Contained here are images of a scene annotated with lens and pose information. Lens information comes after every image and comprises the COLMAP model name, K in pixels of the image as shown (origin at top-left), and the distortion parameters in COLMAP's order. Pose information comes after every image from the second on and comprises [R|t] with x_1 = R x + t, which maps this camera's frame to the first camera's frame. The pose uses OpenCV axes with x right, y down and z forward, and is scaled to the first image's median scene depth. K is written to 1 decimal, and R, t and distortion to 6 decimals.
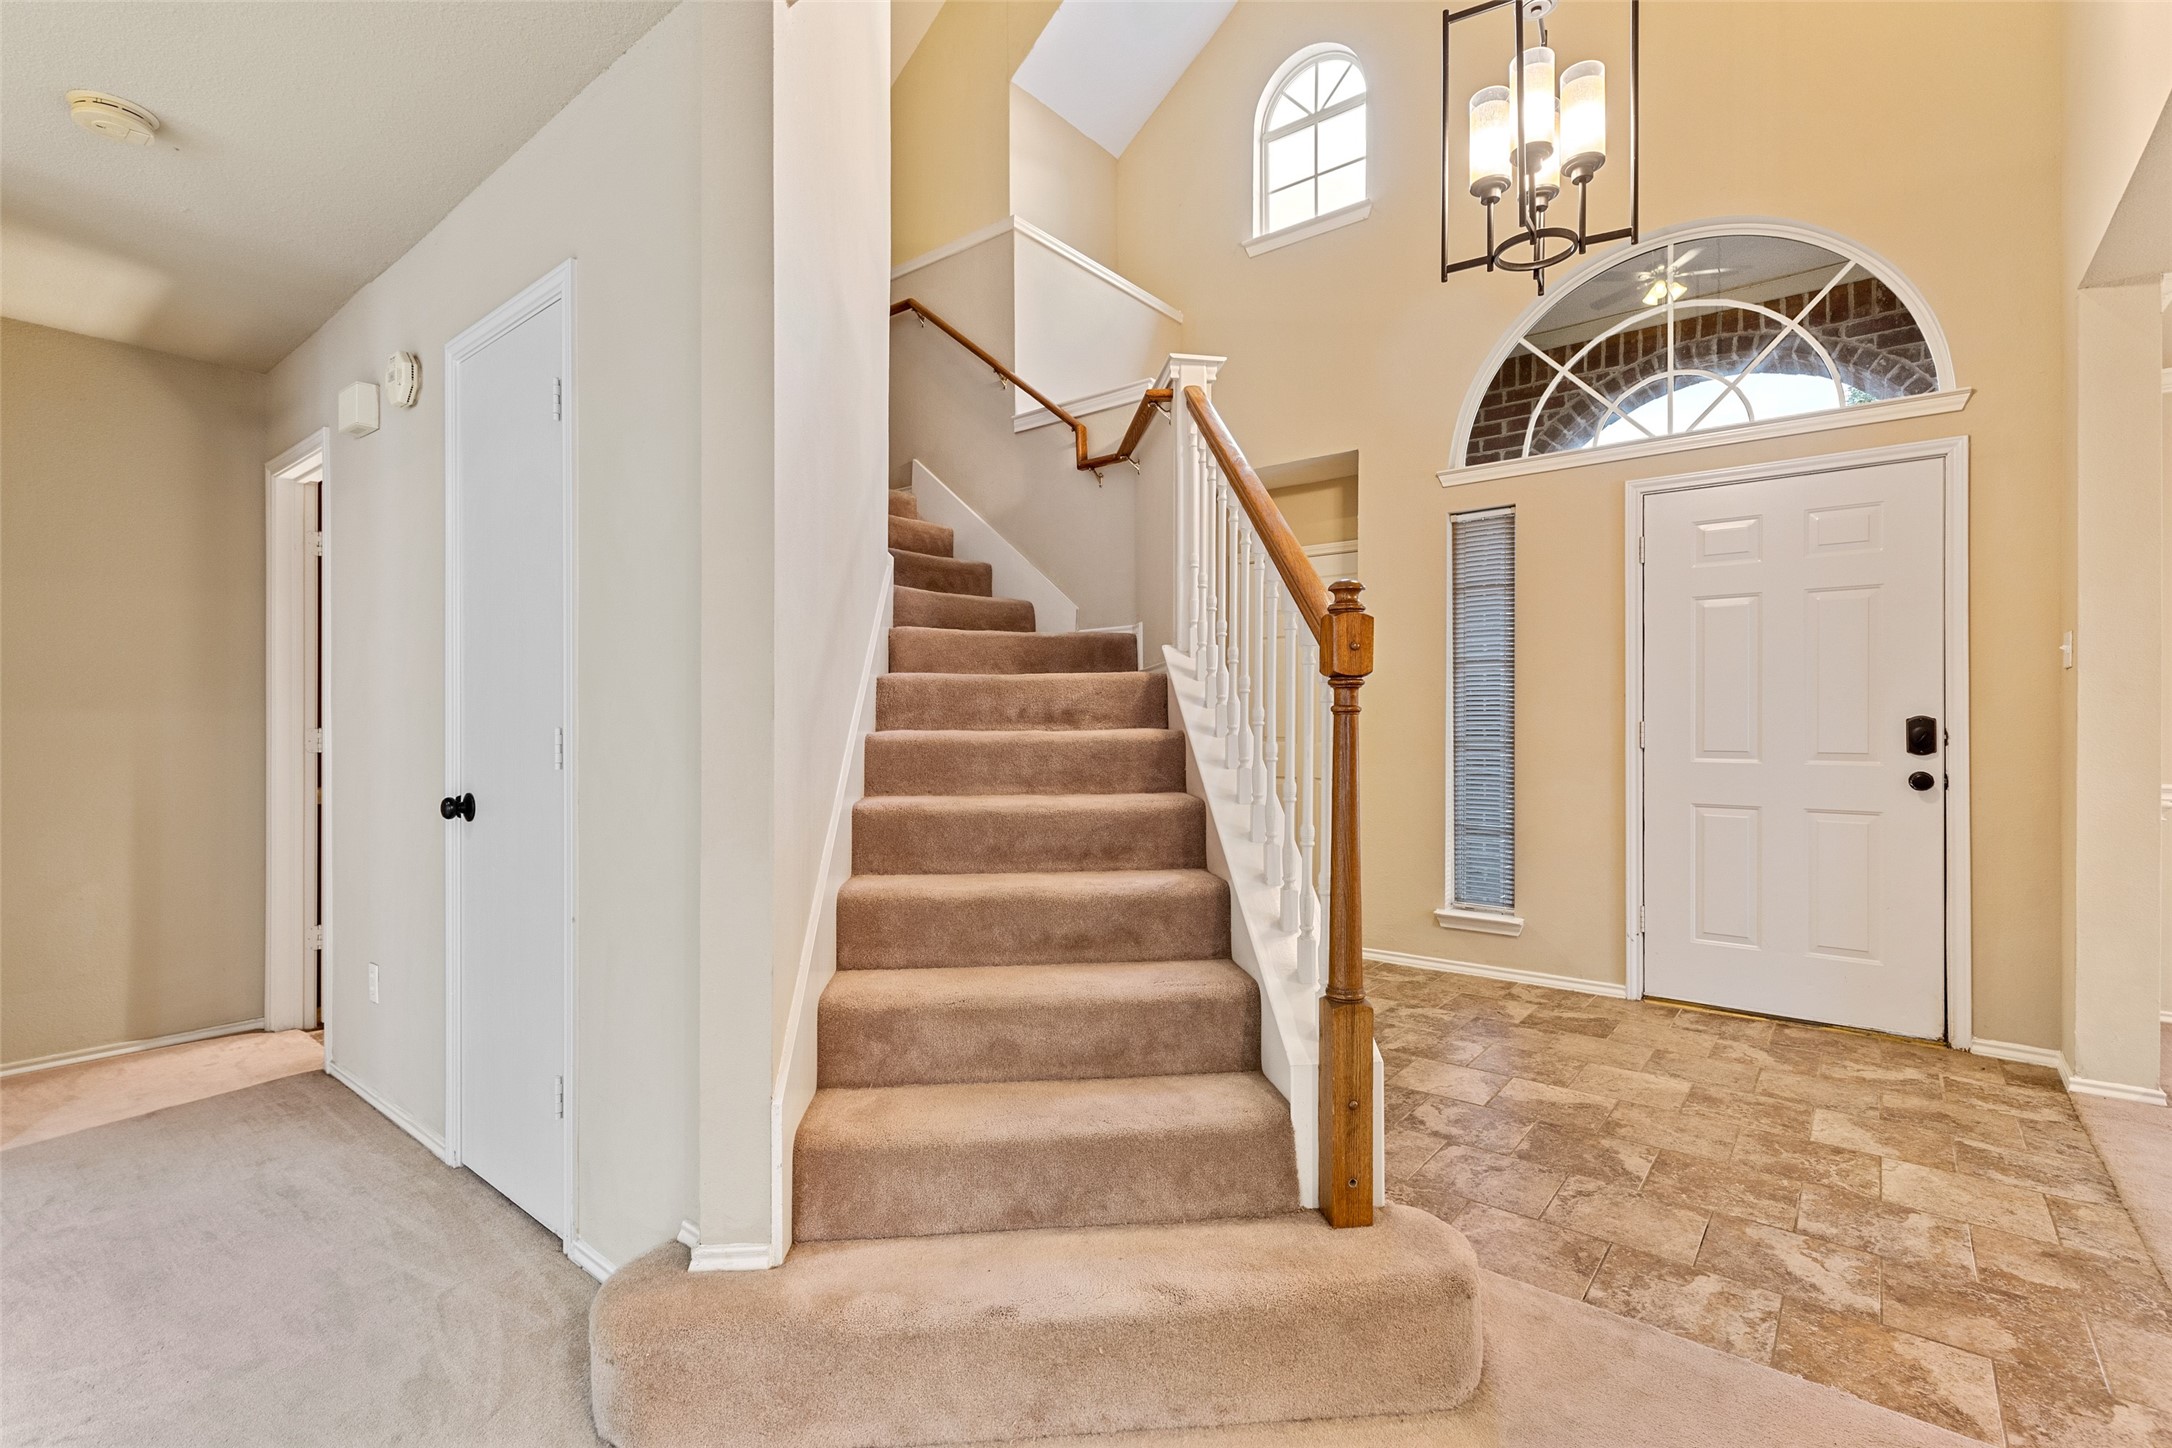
lens RADIAL K [[974.4, 0, 1101.4], [0, 974.4, 716.9], [0, 0, 1]] dist [0.007657, -0.001928]
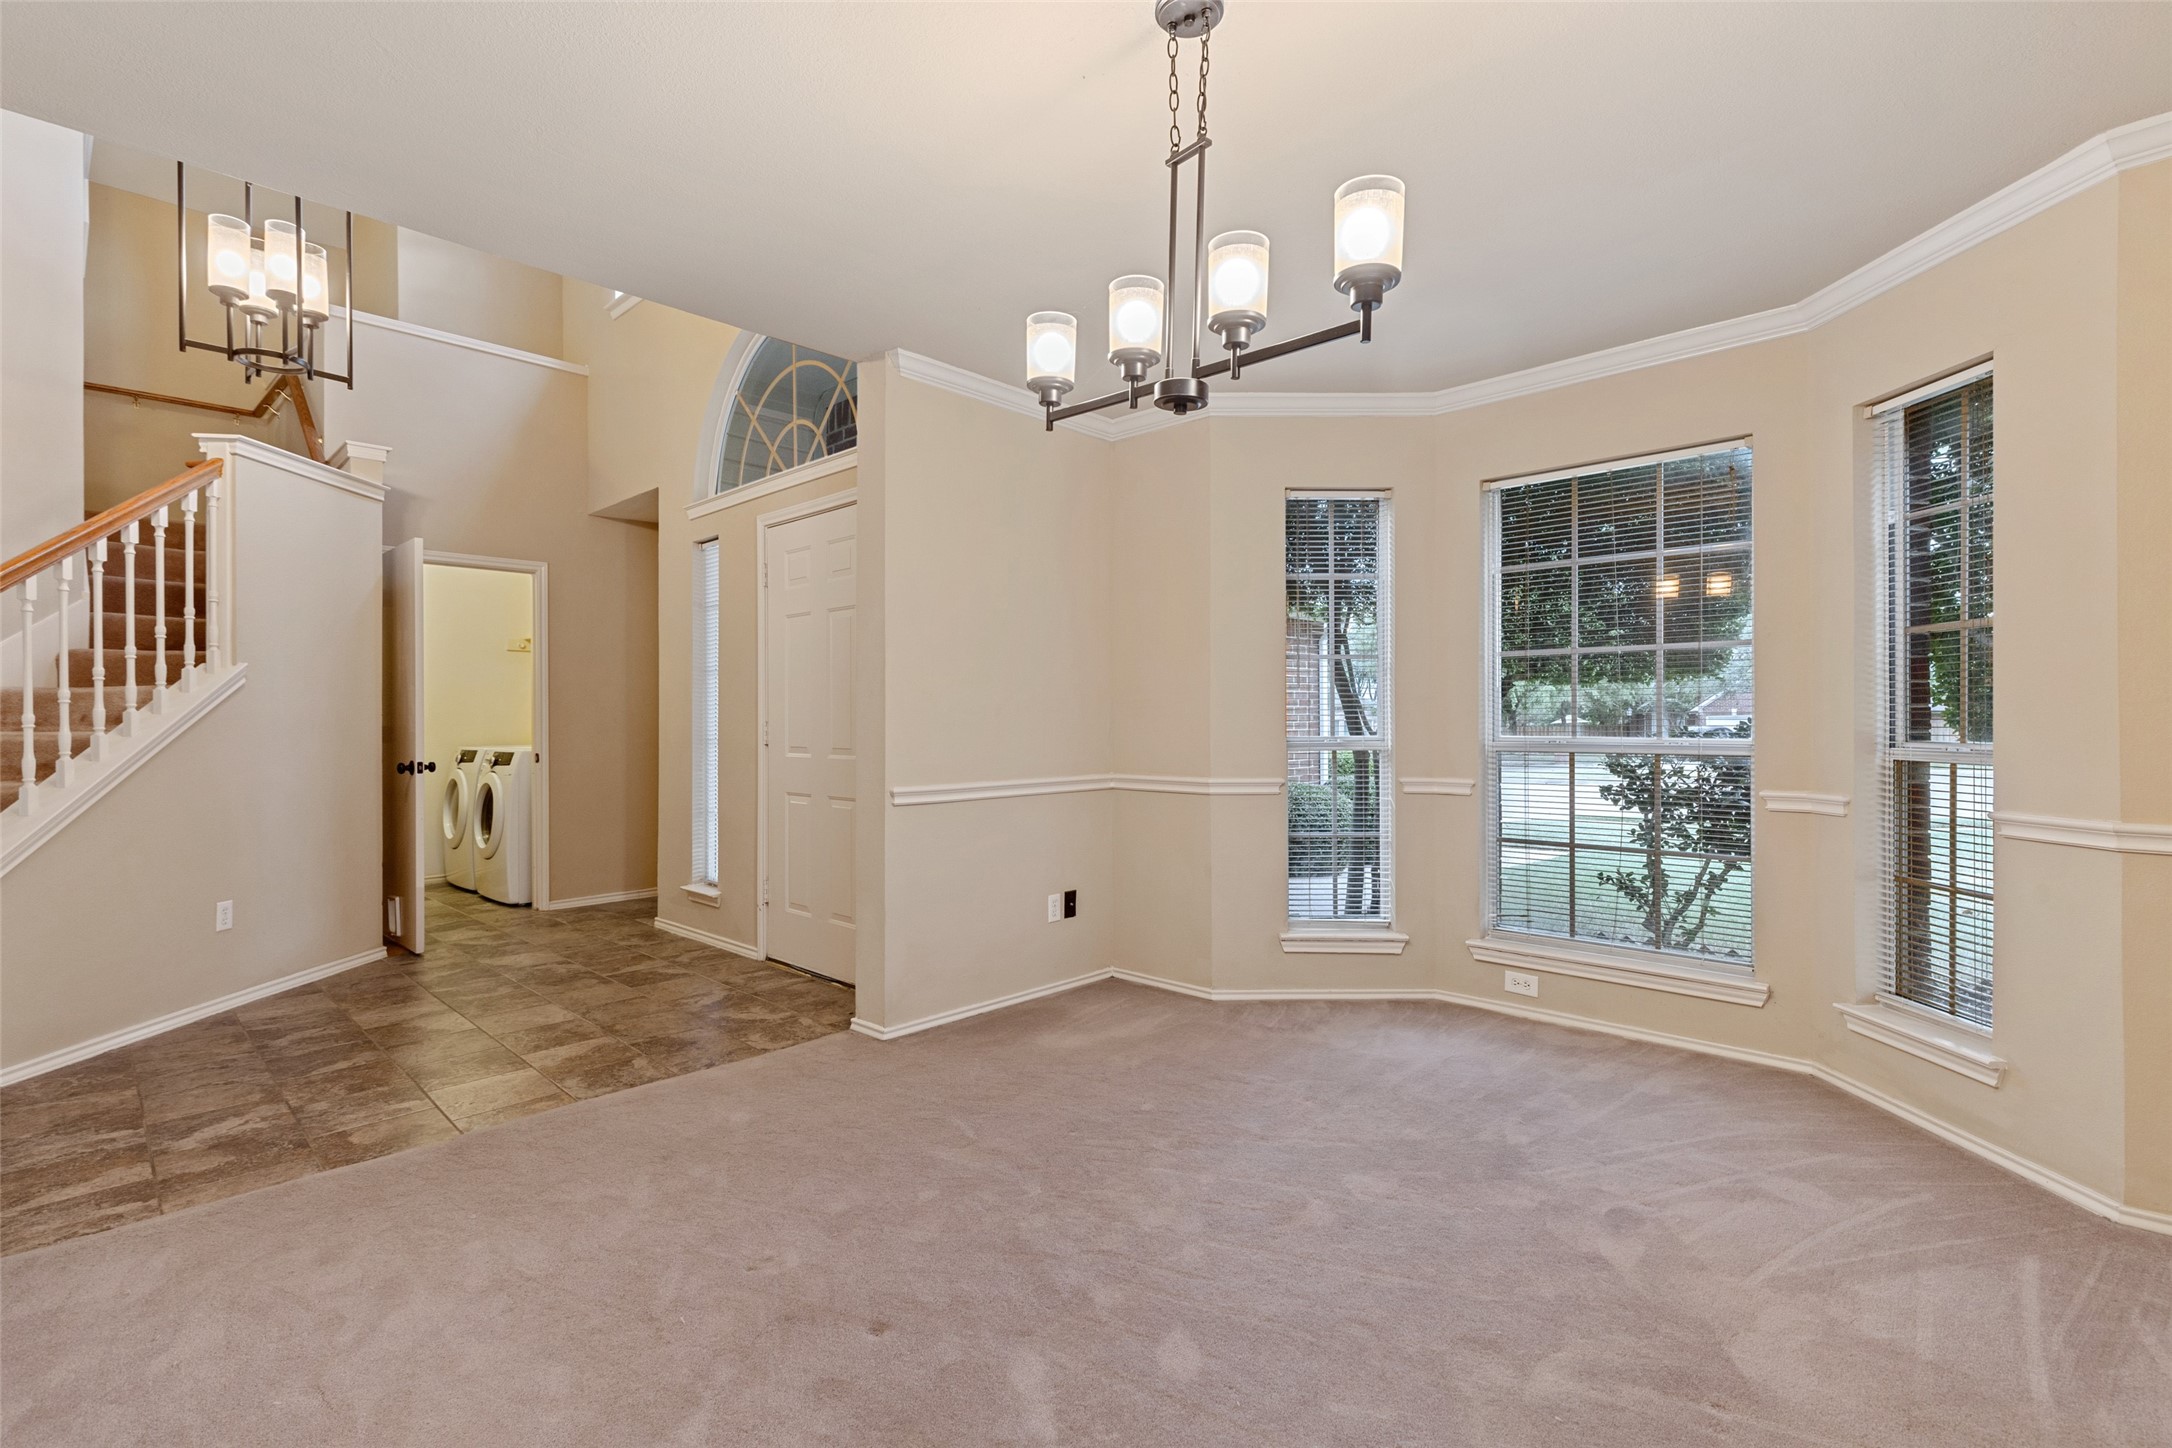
lens RADIAL K [[974.4, 0, 1073.7], [0, 974.4, 728.8], [0, 0, 1]] dist [0.007657, -0.001928]
pose [[0.997026, 0.001397, -0.077055, 1.601182], [-0.000863, 0.999975, 0.006970, 0.010377], [0.077063, -0.006883, 0.997002, -0.185820]]
